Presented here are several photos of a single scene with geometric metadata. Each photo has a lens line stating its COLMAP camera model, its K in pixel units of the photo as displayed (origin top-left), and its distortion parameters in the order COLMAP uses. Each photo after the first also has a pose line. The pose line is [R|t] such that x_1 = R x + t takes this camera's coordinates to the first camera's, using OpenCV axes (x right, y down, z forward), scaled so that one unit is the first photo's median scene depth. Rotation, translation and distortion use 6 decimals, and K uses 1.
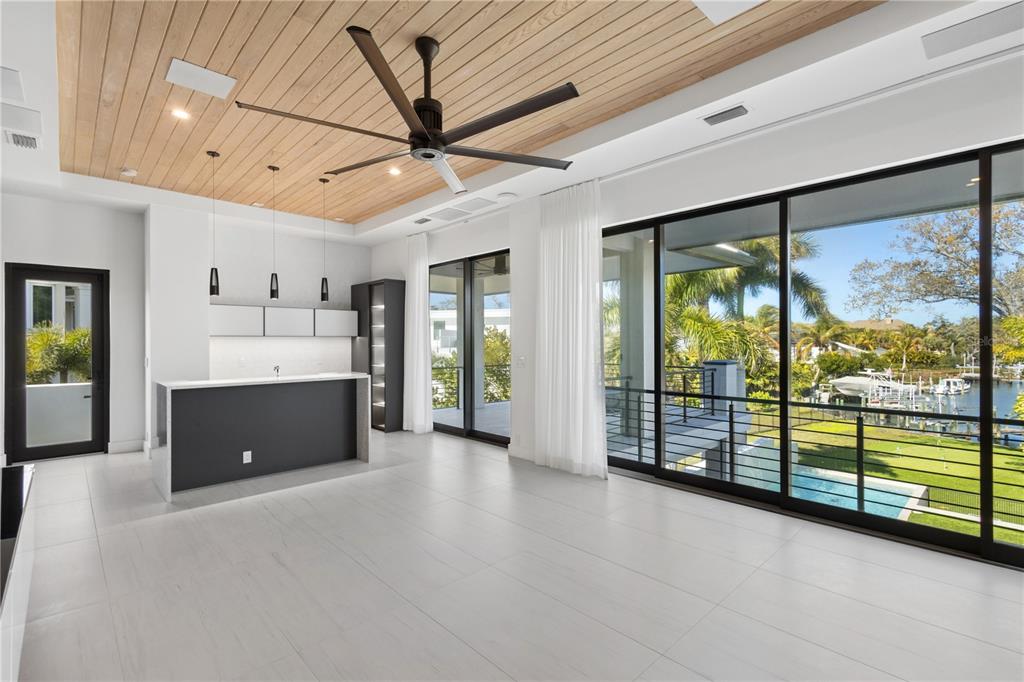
lens RADIAL K [[468.3, 0, 516.4], [0, 468.3, 340.5], [0, 0, 1]] dist [0.003045, 0.000291]
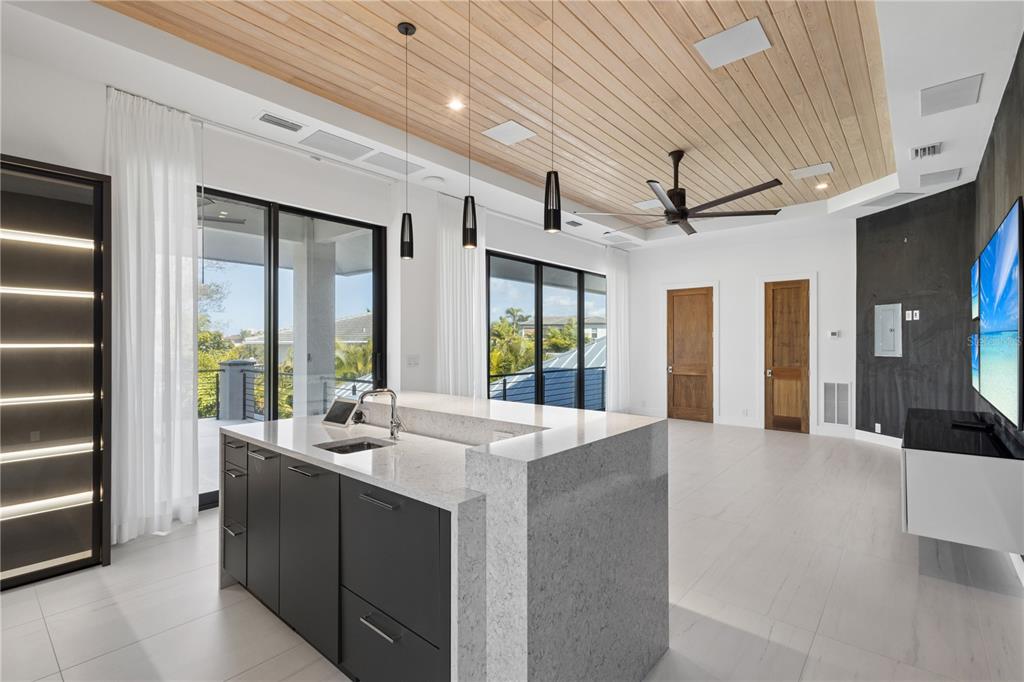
lens RADIAL K [[468.3, 0, 516.4], [0, 468.3, 340.5], [0, 0, 1]] dist [0.003045, 0.000291]
pose [[-0.092644, 0.005580, 0.995684, -0.927909], [-0.004582, 0.999971, -0.006030, 0.009659], [-0.995689, -0.005121, -0.092616, 0.908723]]
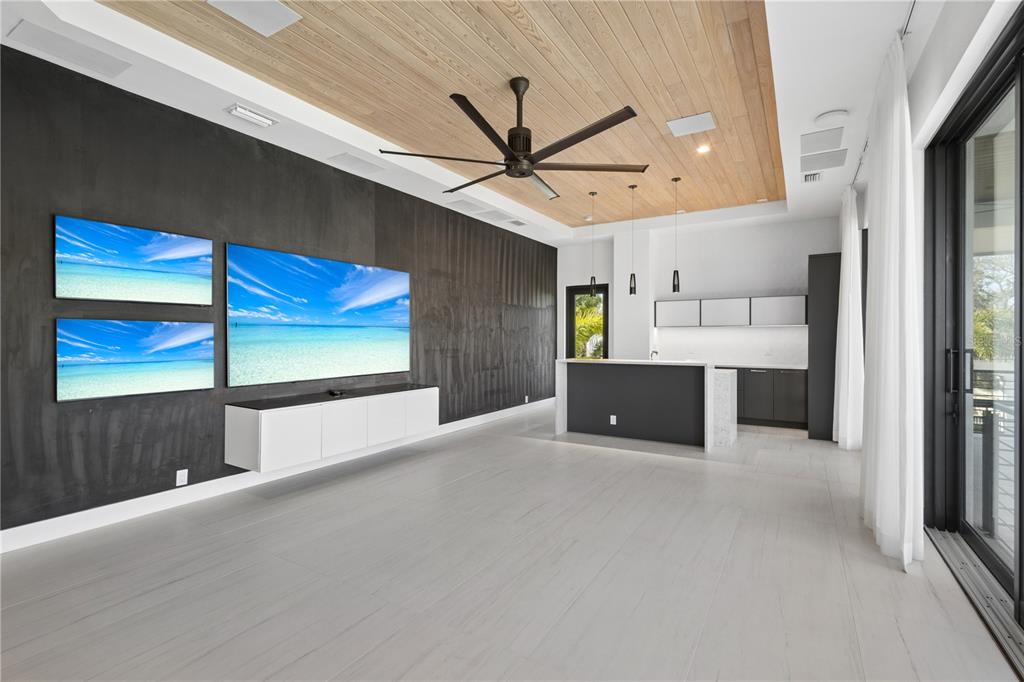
lens RADIAL K [[468.3, 0, 516.4], [0, 468.3, 340.5], [0, 0, 1]] dist [0.003045, 0.000291]
pose [[0.246533, 0.014577, -0.969025, 0.530161], [0.004169, 0.999862, 0.016101, 0.007251], [0.969125, -0.008009, 0.246438, 0.372769]]
